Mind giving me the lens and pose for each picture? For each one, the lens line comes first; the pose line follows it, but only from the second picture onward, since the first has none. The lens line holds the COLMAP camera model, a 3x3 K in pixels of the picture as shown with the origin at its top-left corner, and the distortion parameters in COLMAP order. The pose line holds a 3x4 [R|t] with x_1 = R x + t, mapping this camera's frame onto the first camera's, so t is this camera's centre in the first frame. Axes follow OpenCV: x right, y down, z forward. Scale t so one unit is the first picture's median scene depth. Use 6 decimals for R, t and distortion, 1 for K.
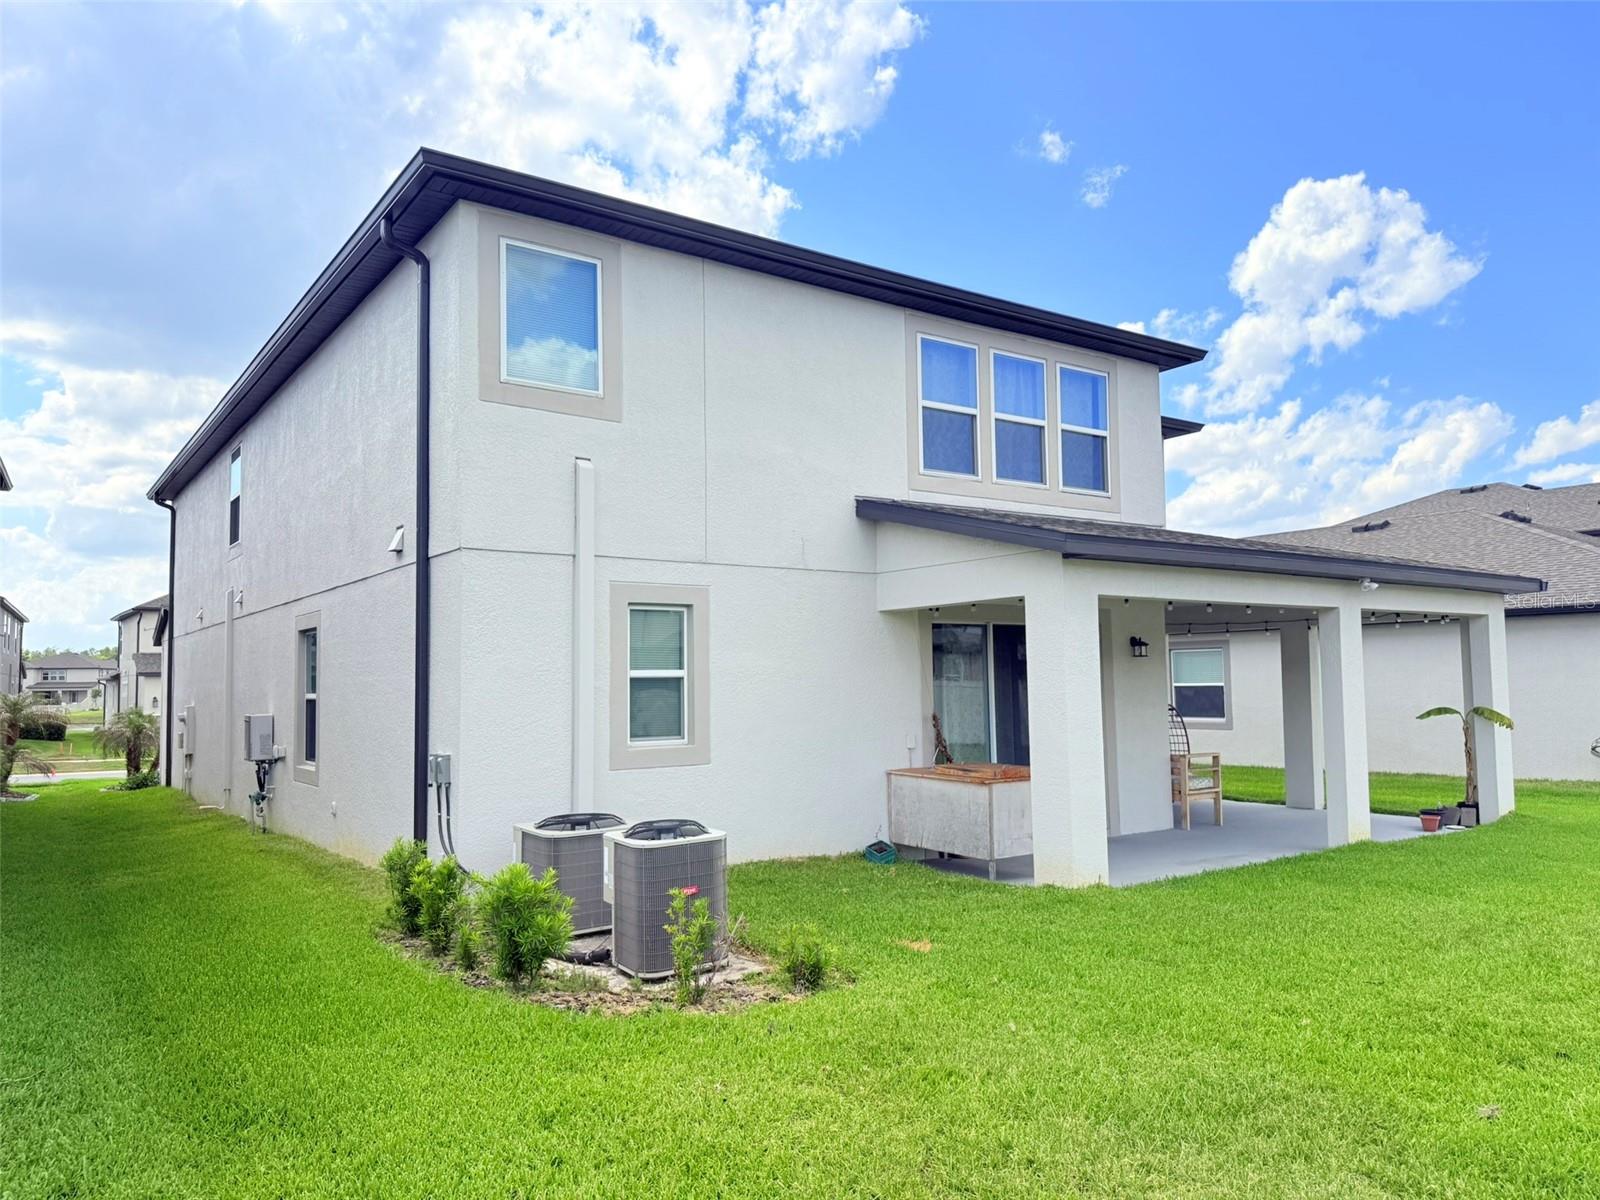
lens RADIAL K [[1131.8, 0, 794.0], [0, 1131.8, 607.9], [0, 0, 1]] dist [0.034304, -0.005979]
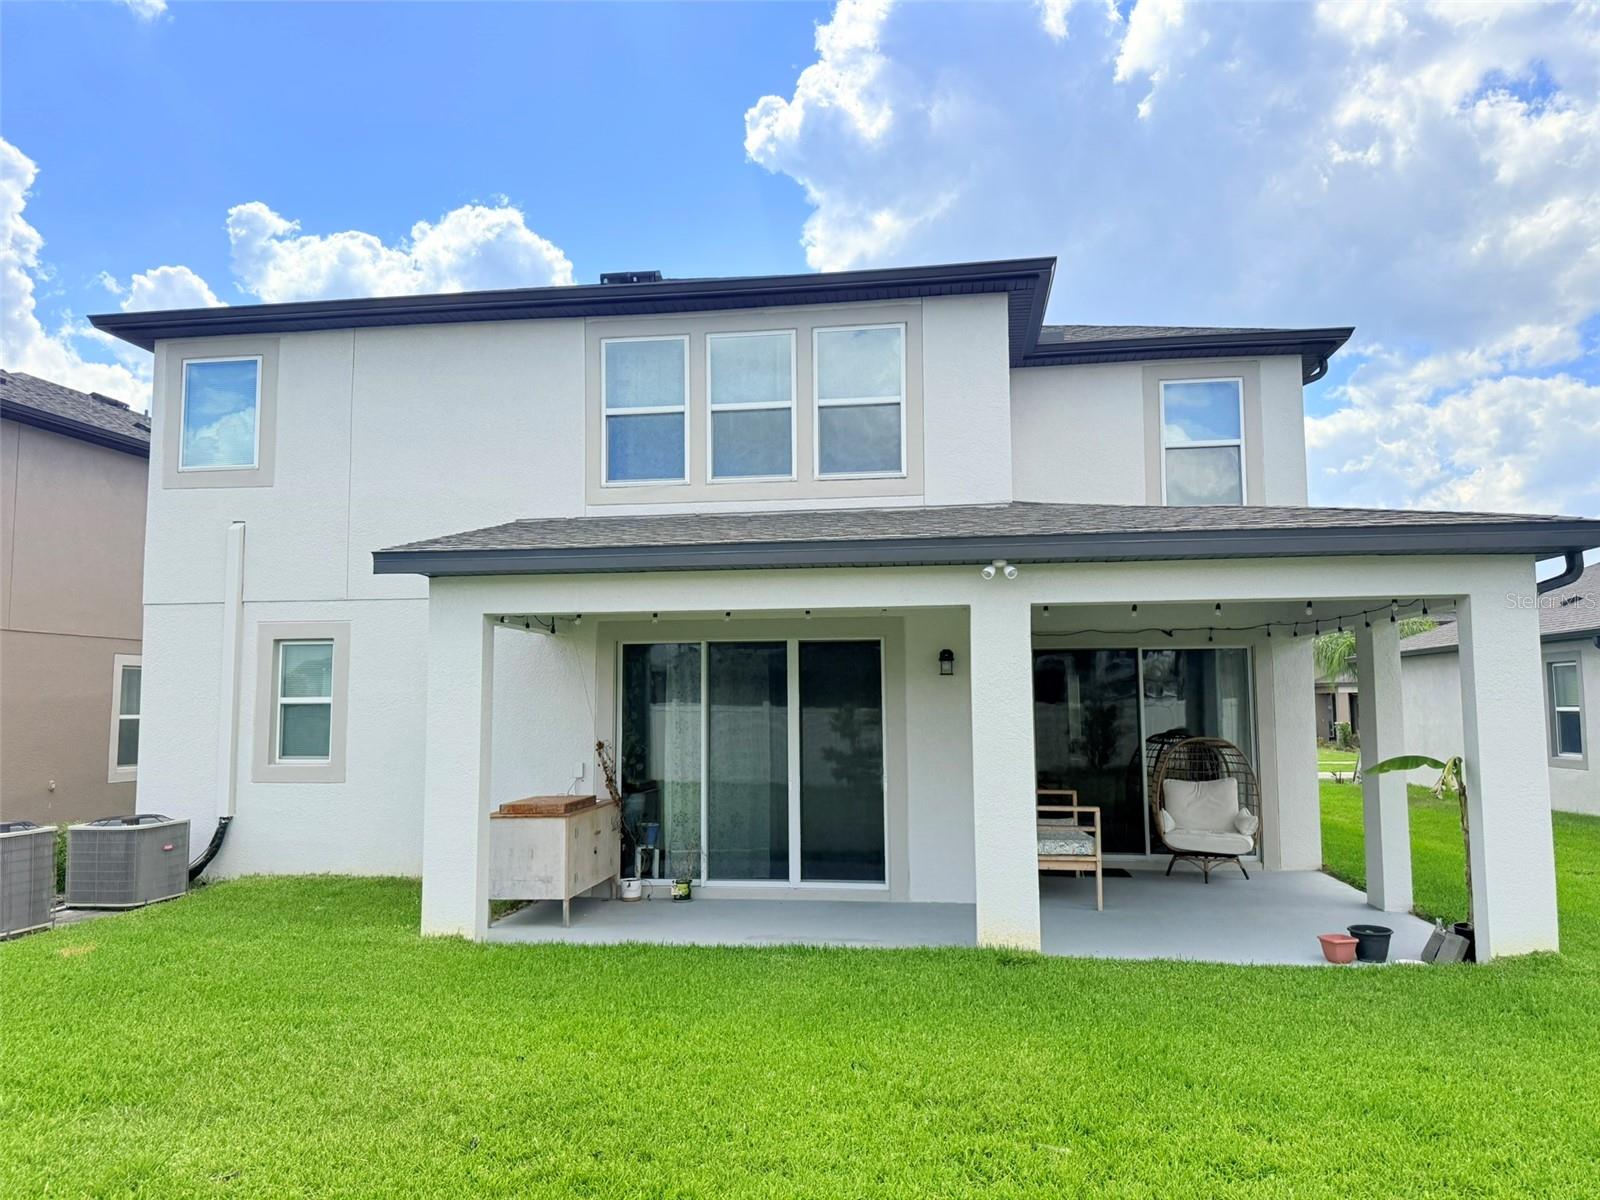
lens RADIAL K [[1131.8, 0, 798.6], [0, 1131.8, 595.8], [0, 0, 1]] dist [0.034304, -0.005979]
pose [[0.736154, -0.059656, -0.674180, 1.010566], [0.044351, 0.998219, -0.039901, 0.020335], [0.675360, -0.000527, 0.737488, 0.481358]]
